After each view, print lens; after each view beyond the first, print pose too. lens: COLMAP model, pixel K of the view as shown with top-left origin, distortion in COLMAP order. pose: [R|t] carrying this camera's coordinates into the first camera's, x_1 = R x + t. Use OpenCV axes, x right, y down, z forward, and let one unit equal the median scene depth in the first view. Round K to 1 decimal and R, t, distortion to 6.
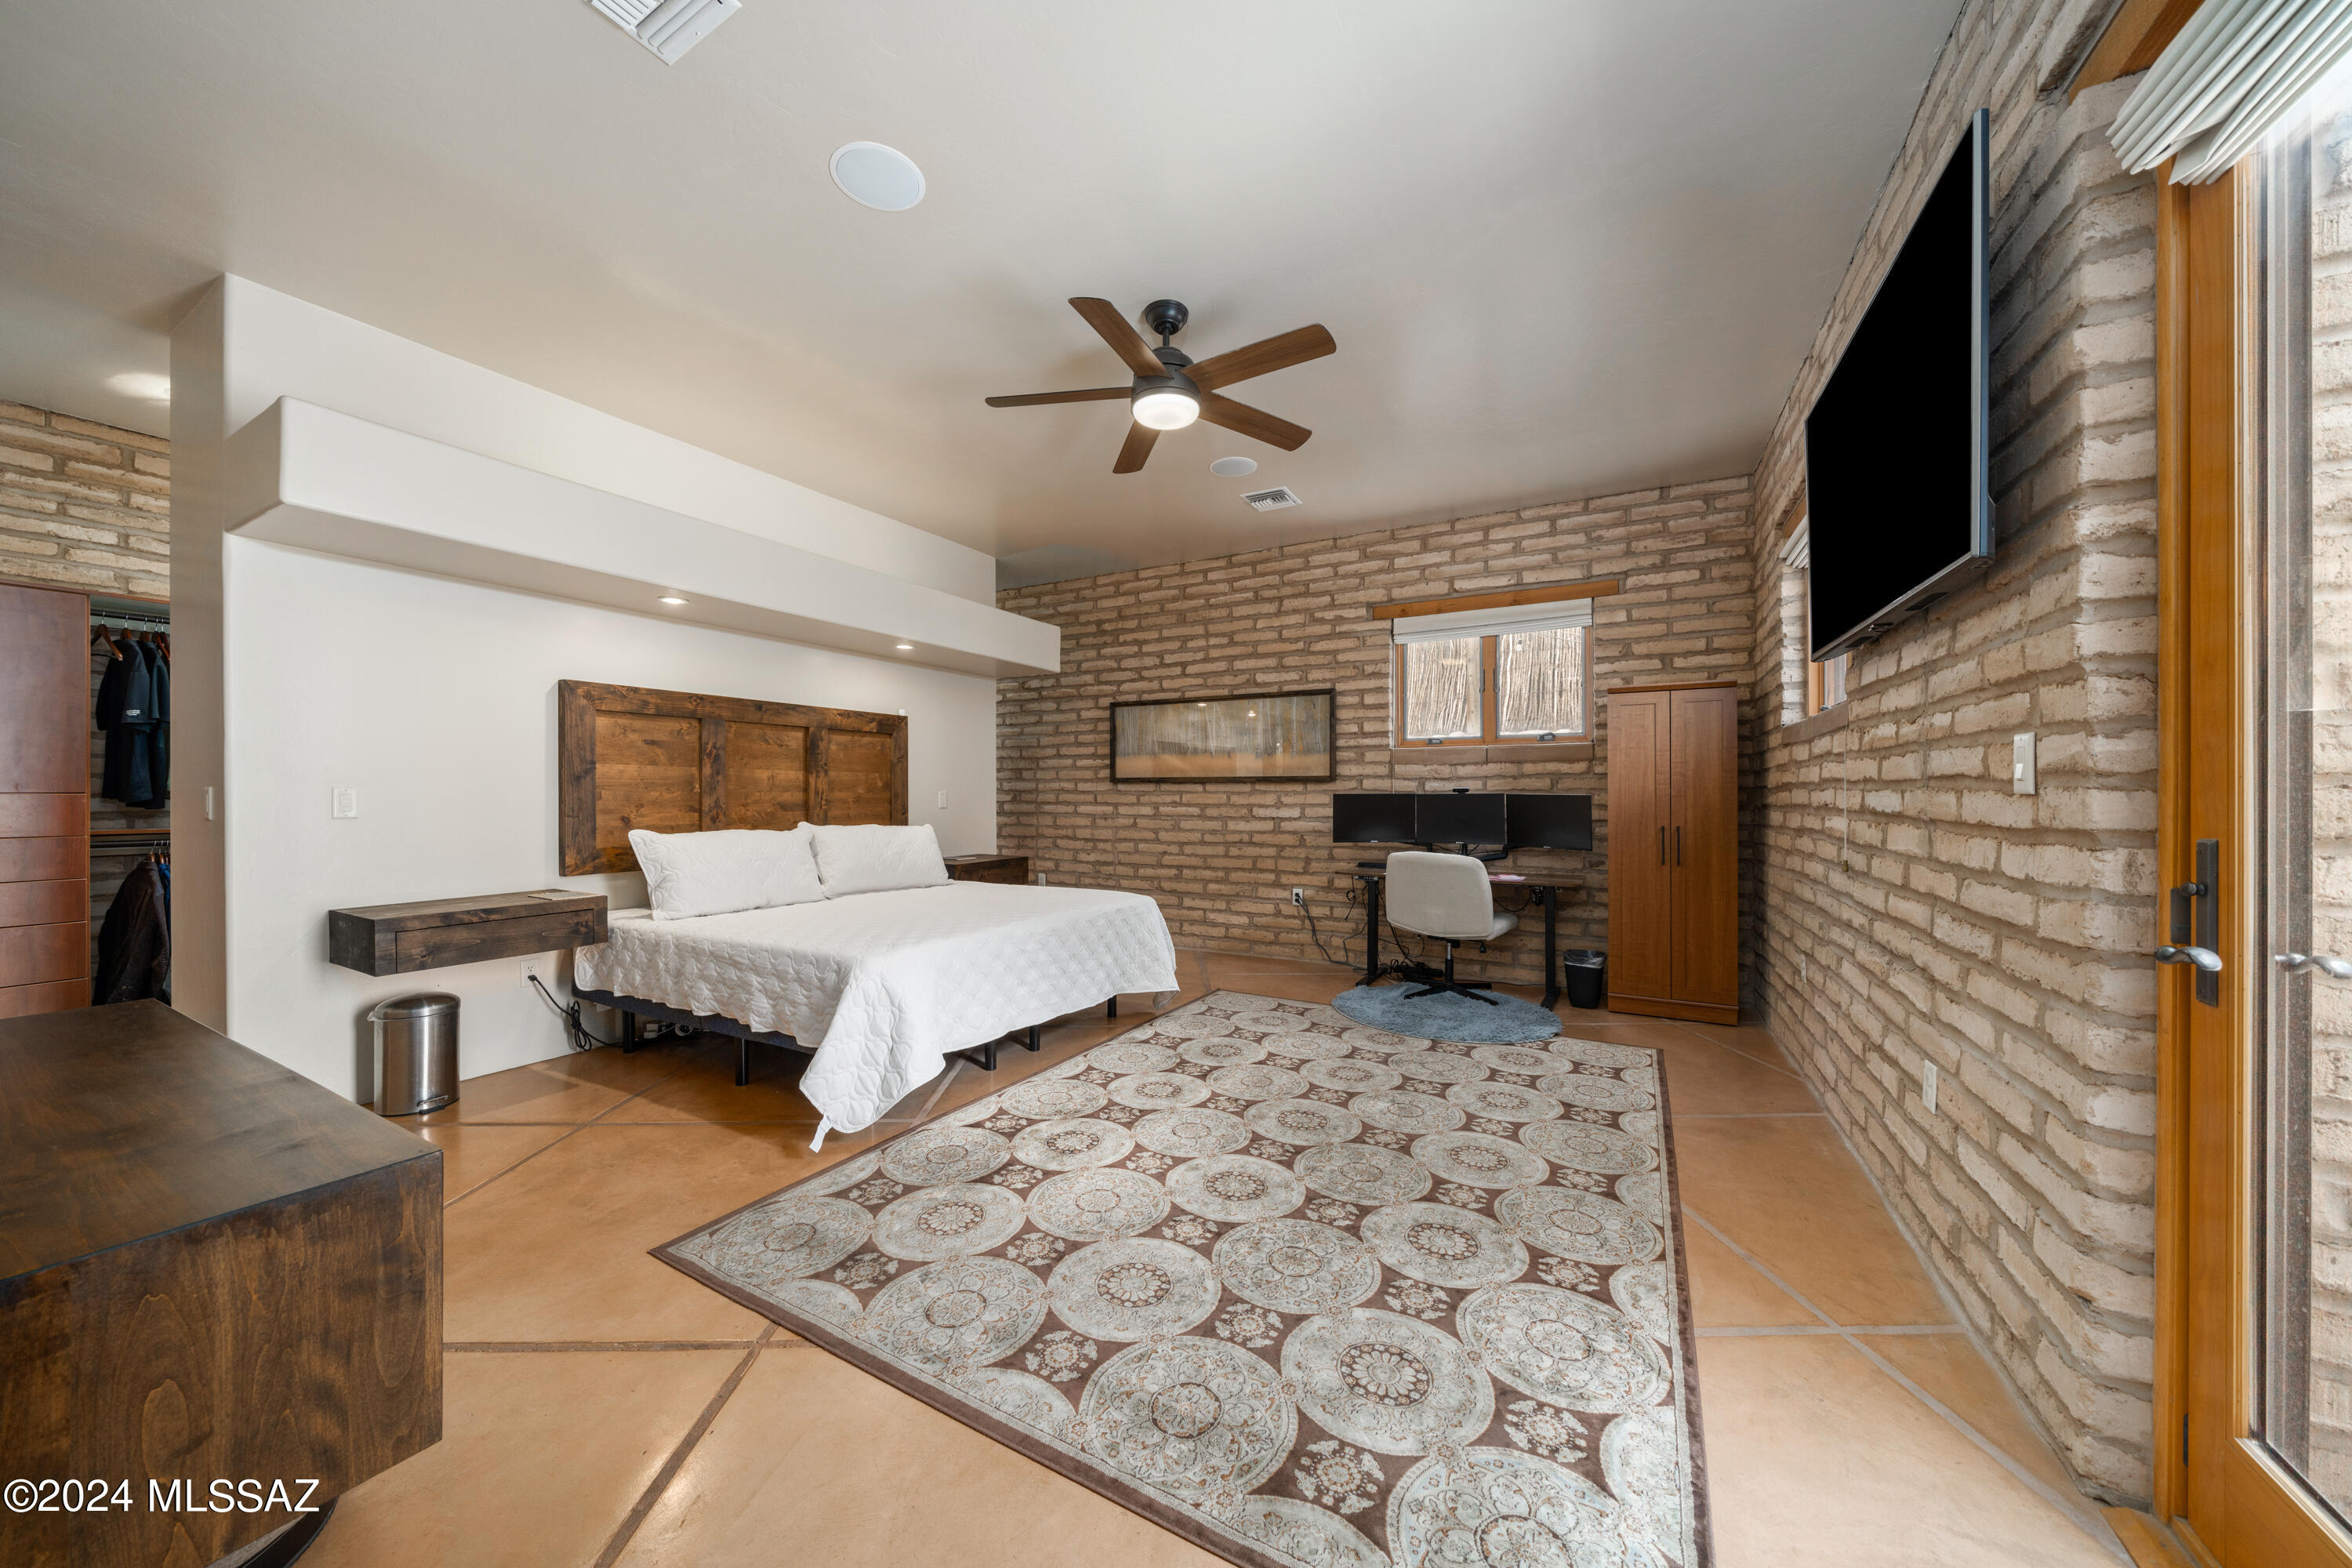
lens RADIAL K [[818.4, 0, 1151.8], [0, 818.4, 791.8], [0, 0, 1]] dist [0.002793, 0.000252]
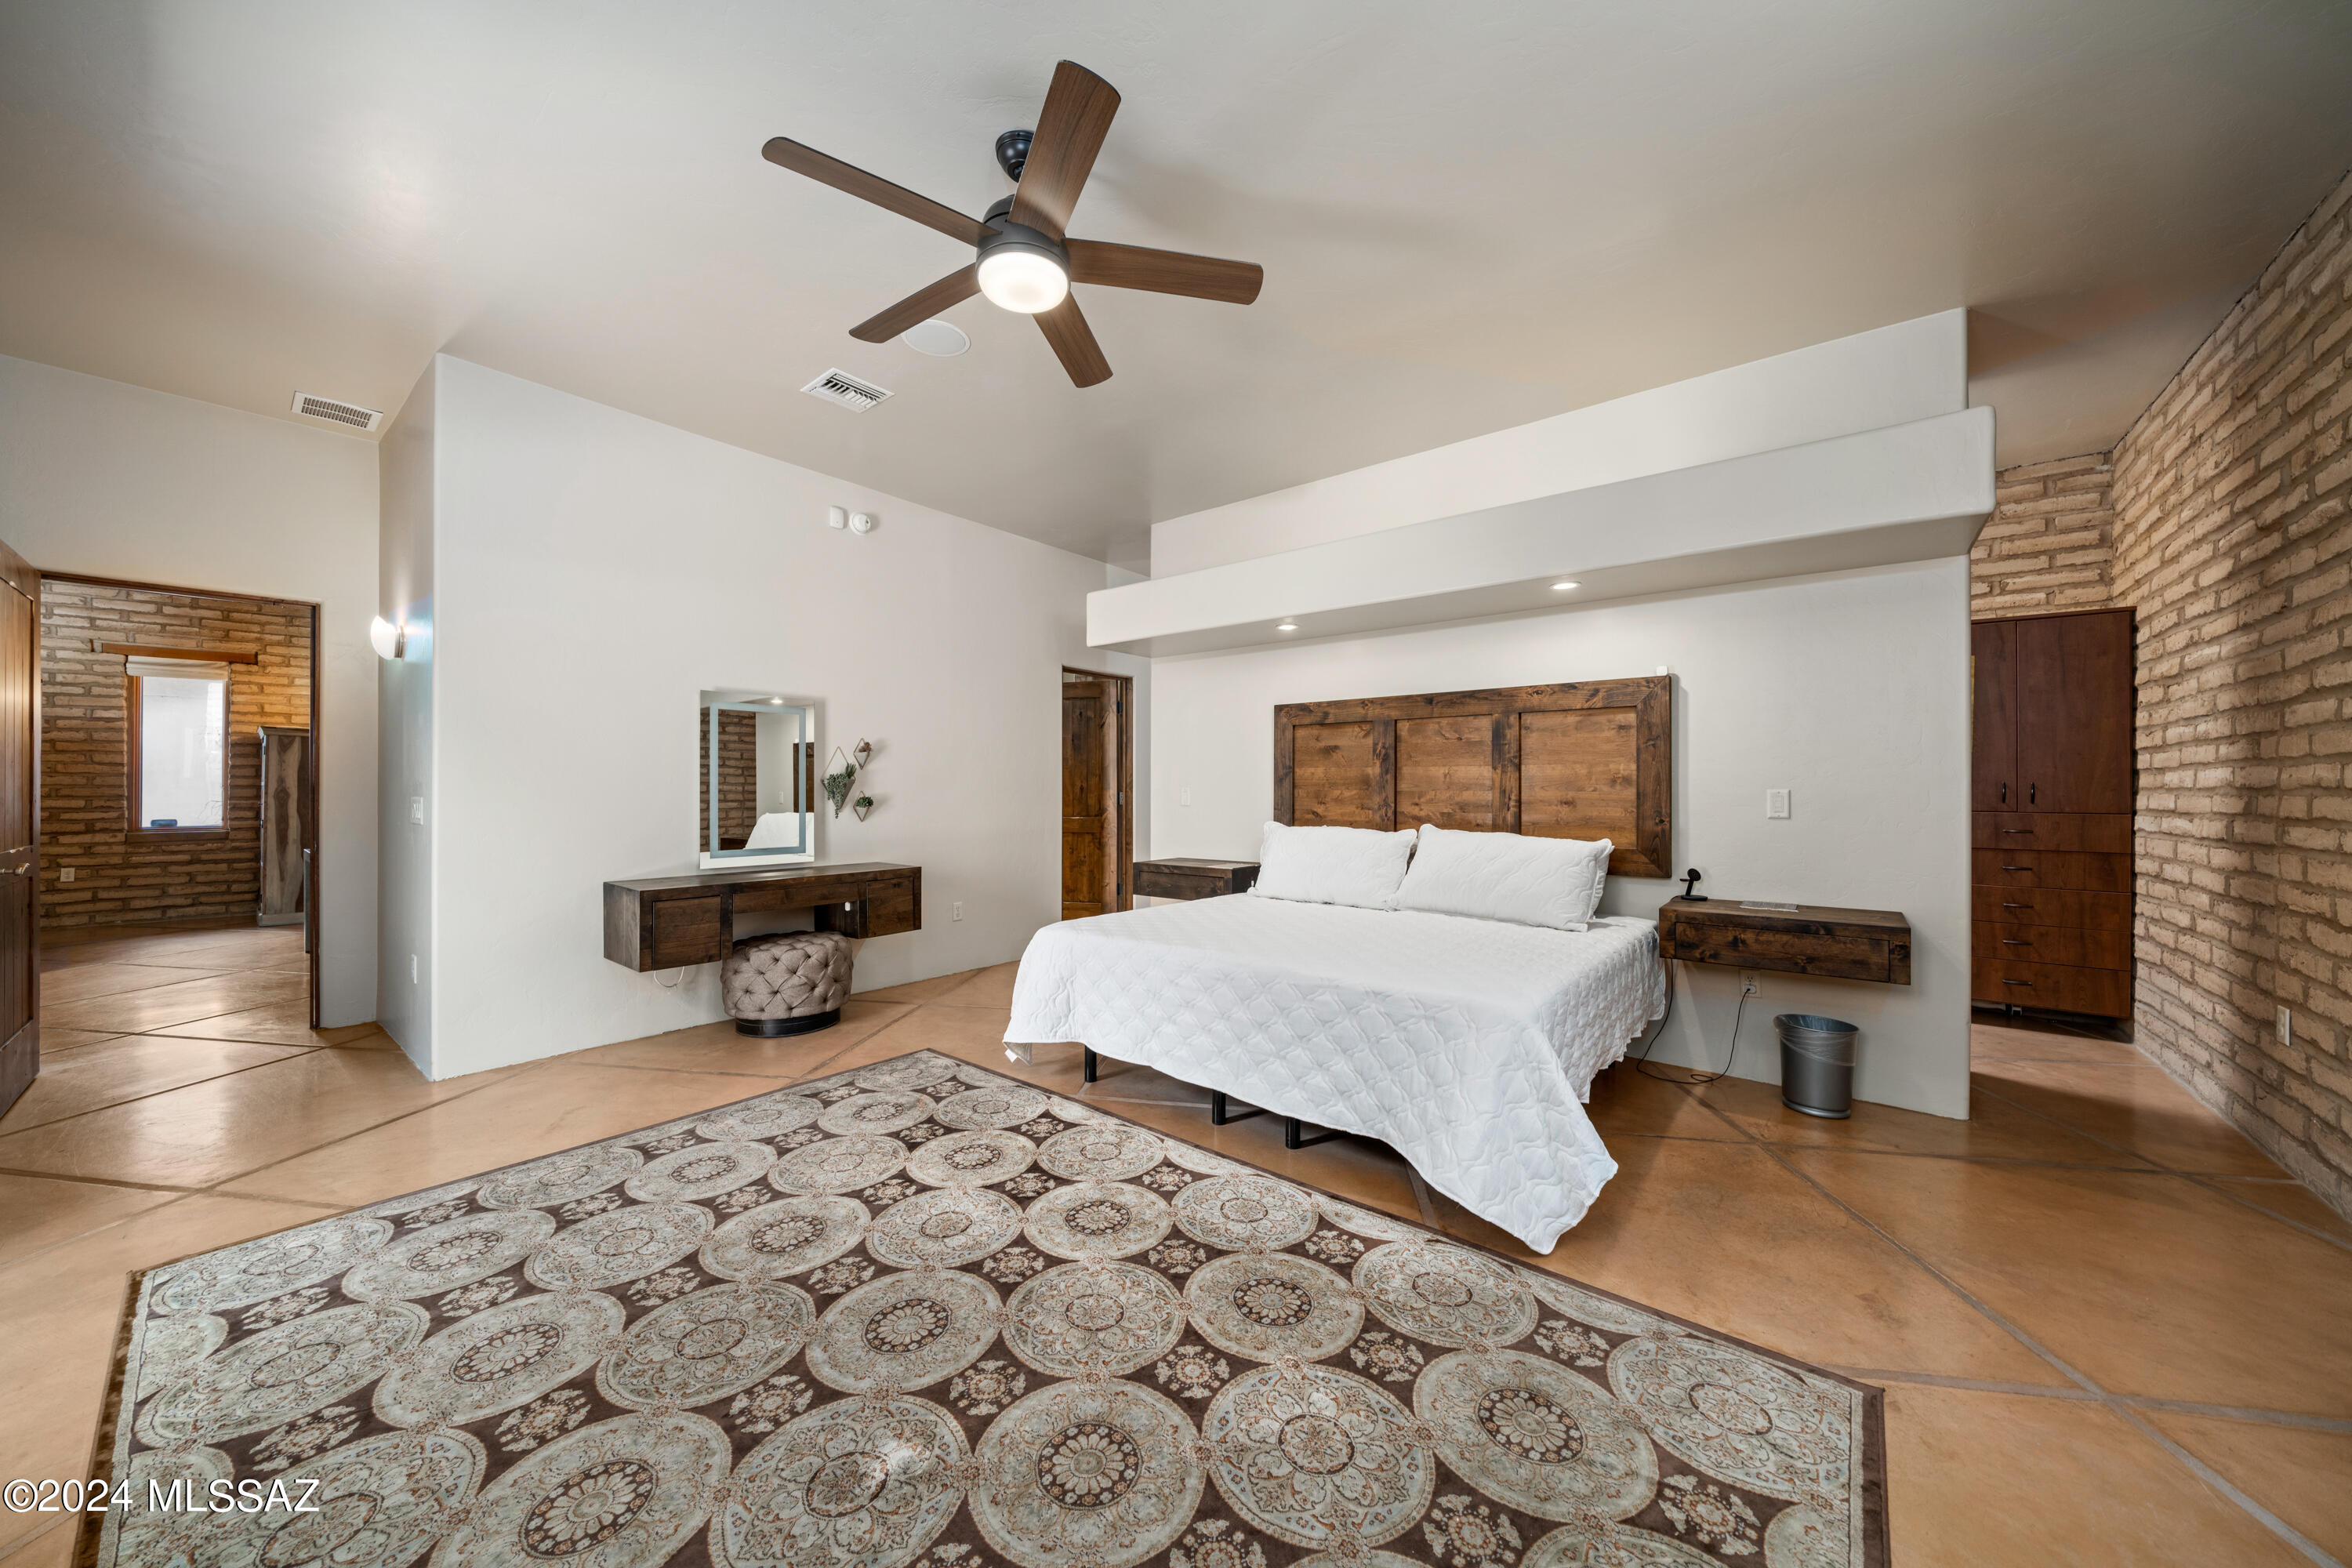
lens RADIAL K [[818.4, 0, 1157.1], [0, 818.4, 783.0], [0, 0, 1]] dist [0.002793, 0.000252]
pose [[-0.169278, -0.010364, -0.985514, 0.571452], [-0.002228, 0.999946, -0.010133, 0.002060], [0.985566, 0.000480, -0.169292, 0.967415]]
